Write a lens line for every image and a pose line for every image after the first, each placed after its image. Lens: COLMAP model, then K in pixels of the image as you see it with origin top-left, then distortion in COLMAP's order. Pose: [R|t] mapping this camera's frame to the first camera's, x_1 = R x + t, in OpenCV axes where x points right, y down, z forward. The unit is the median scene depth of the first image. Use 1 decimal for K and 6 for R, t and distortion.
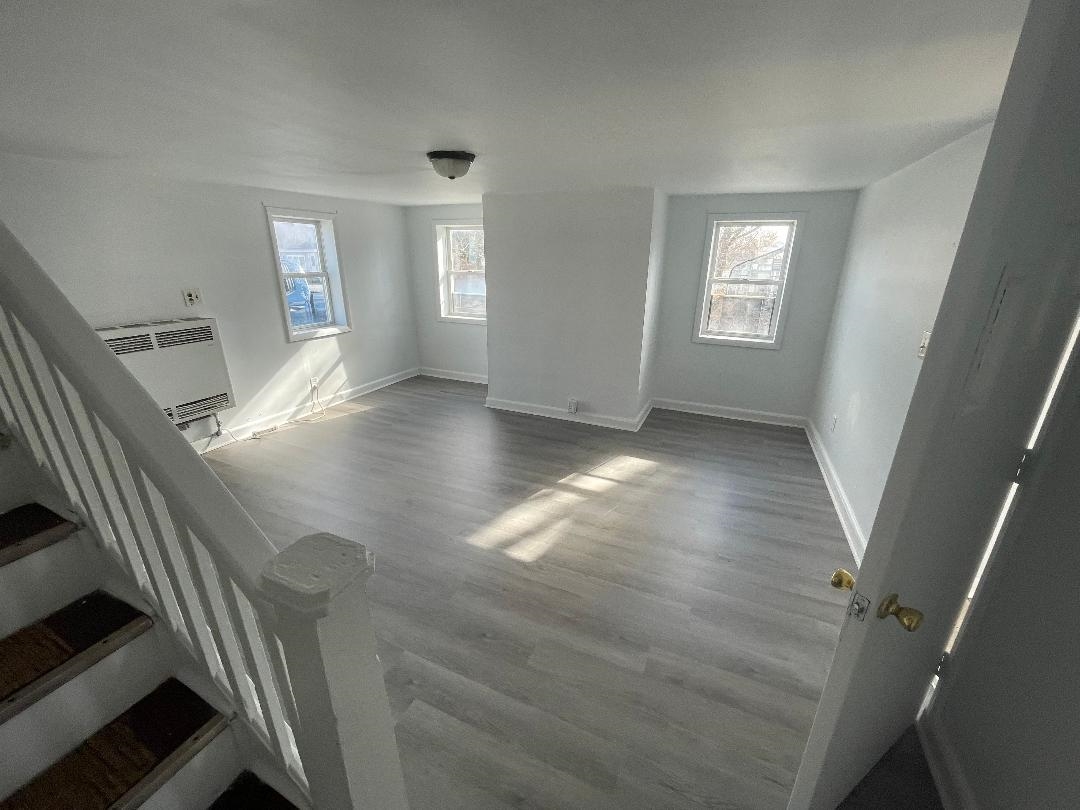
lens RADIAL K [[433.9, 0, 538.0], [0, 433.9, 407.4], [0, 0, 1]] dist [-0.007543, -0.000512]
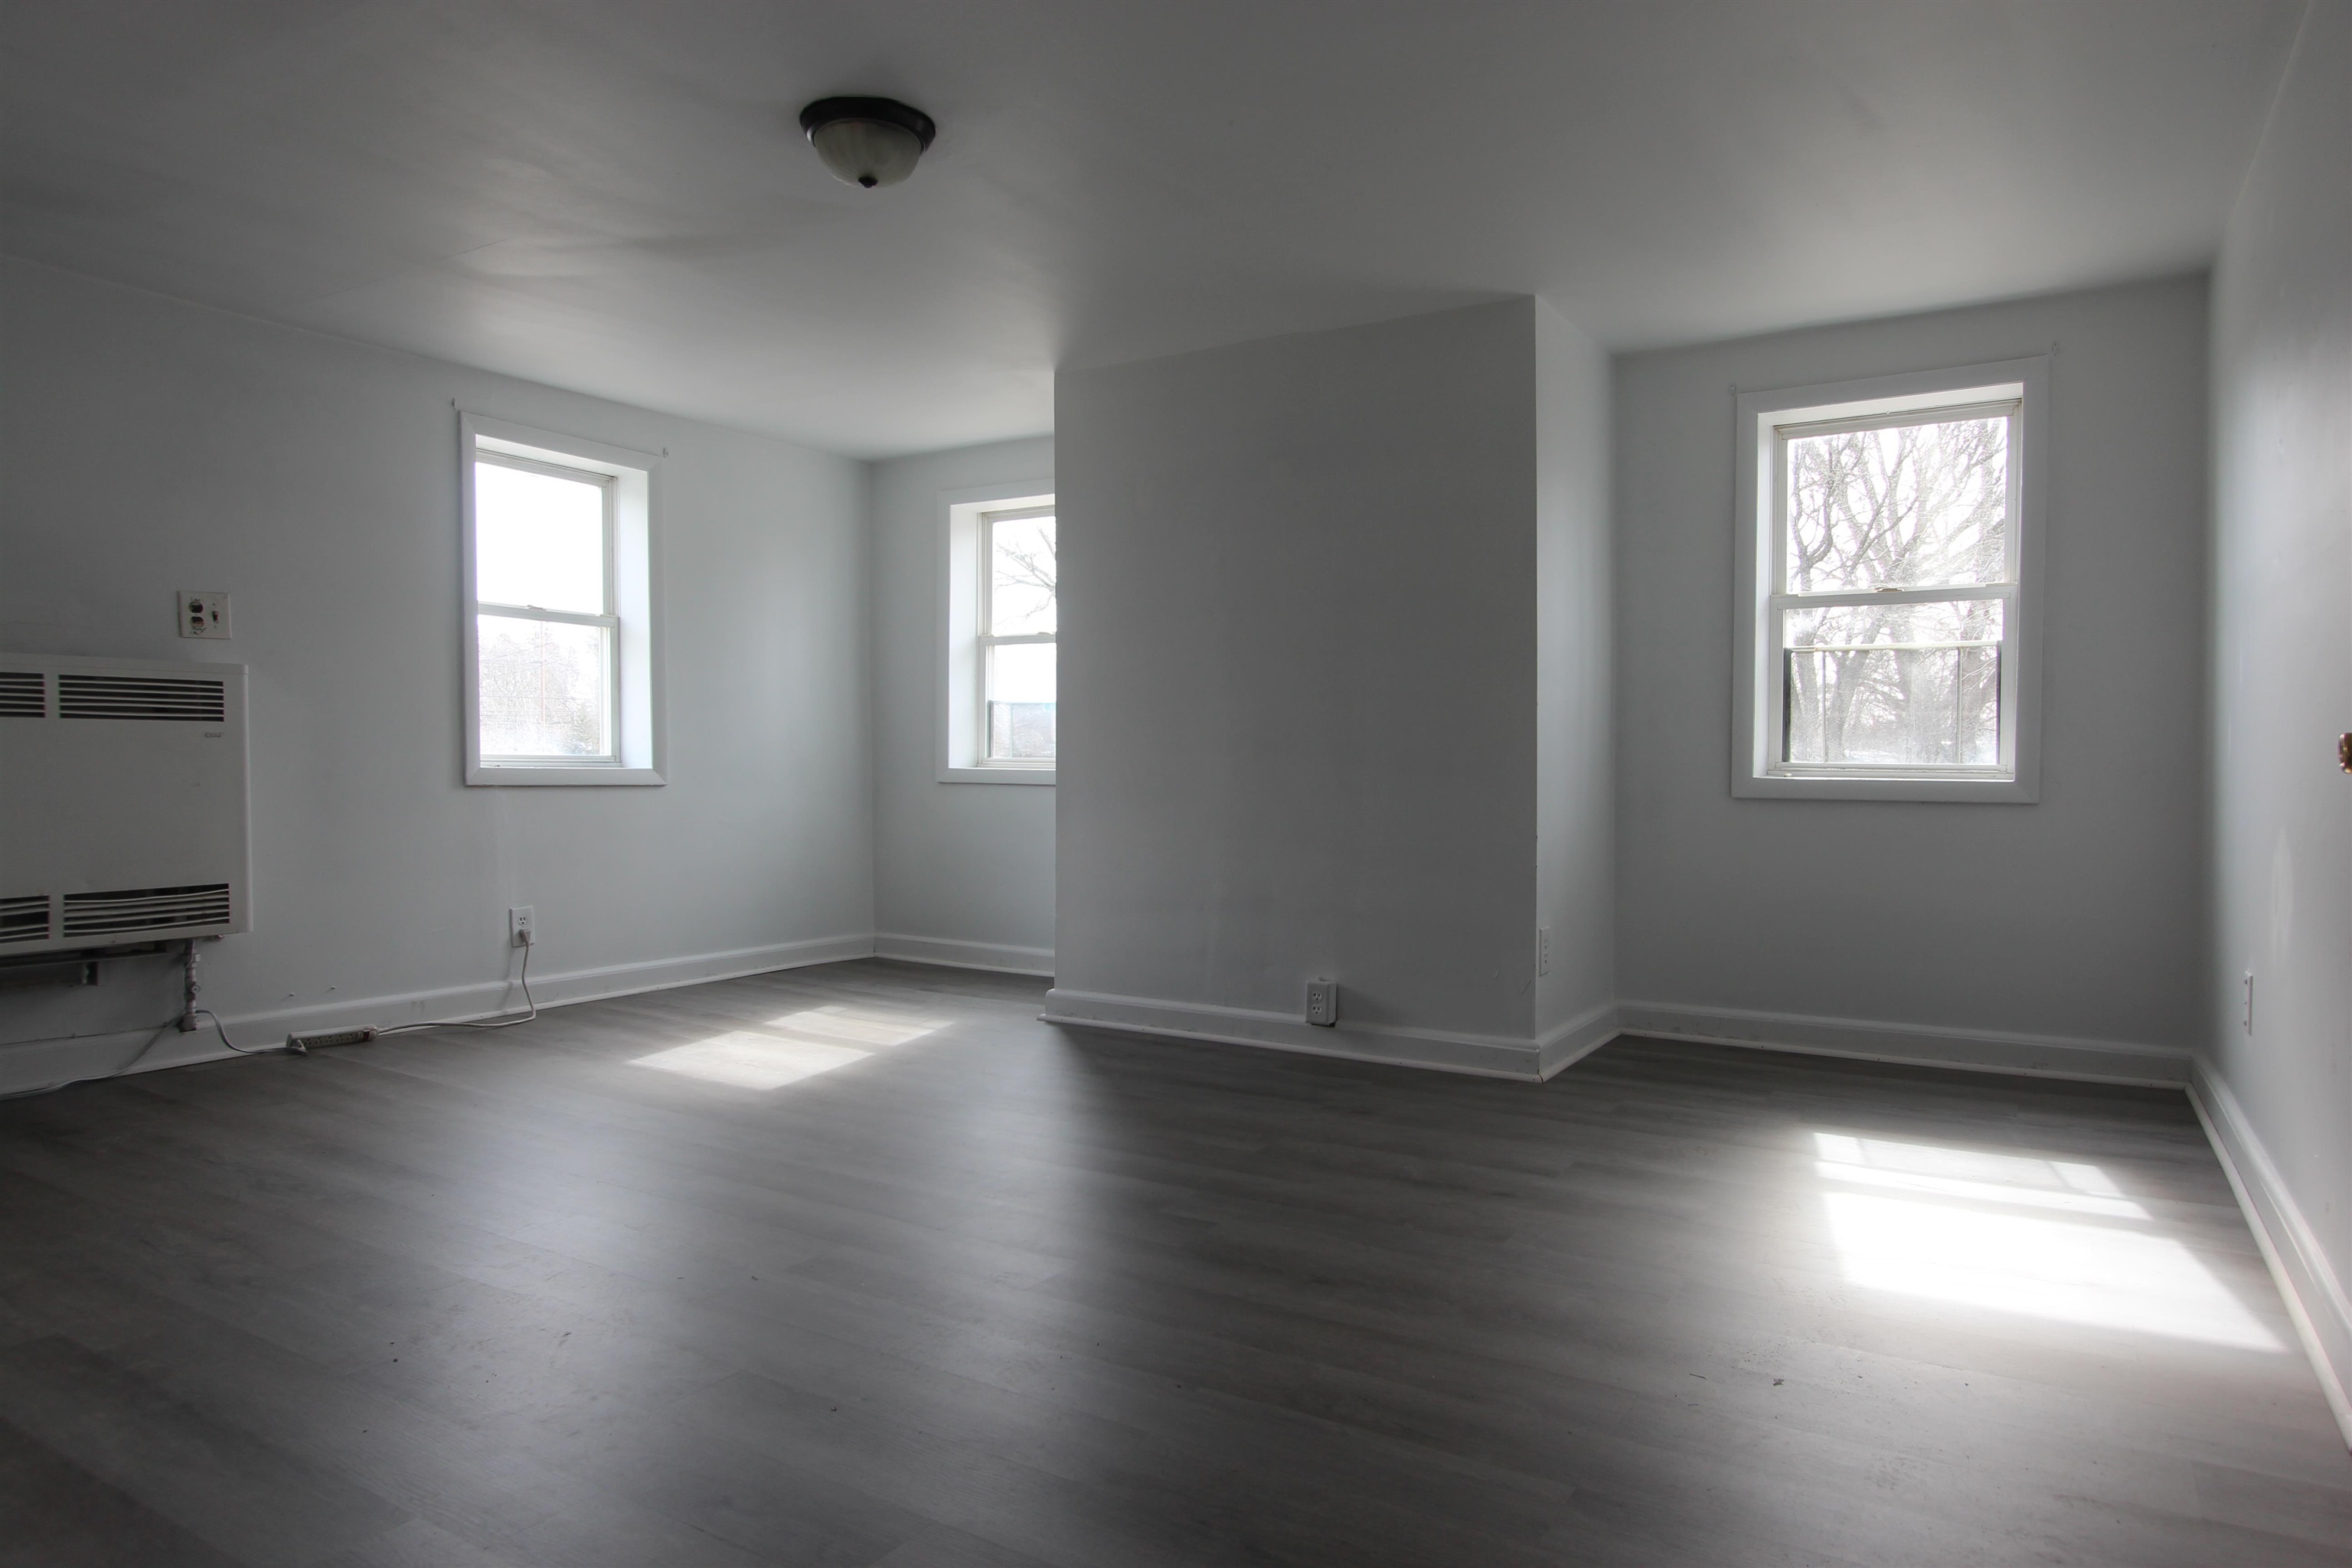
lens RADIAL K [[1416.4, 0, 1175.8], [0, 1416.4, 788.4], [0, 0, 1]] dist [-0.007648, 0.000195]
pose [[0.991389, -0.001289, -0.130944, 0.126921], [-0.038708, 0.952383, -0.302436, 0.179962], [0.125099, 0.304901, 0.944132, 0.047752]]
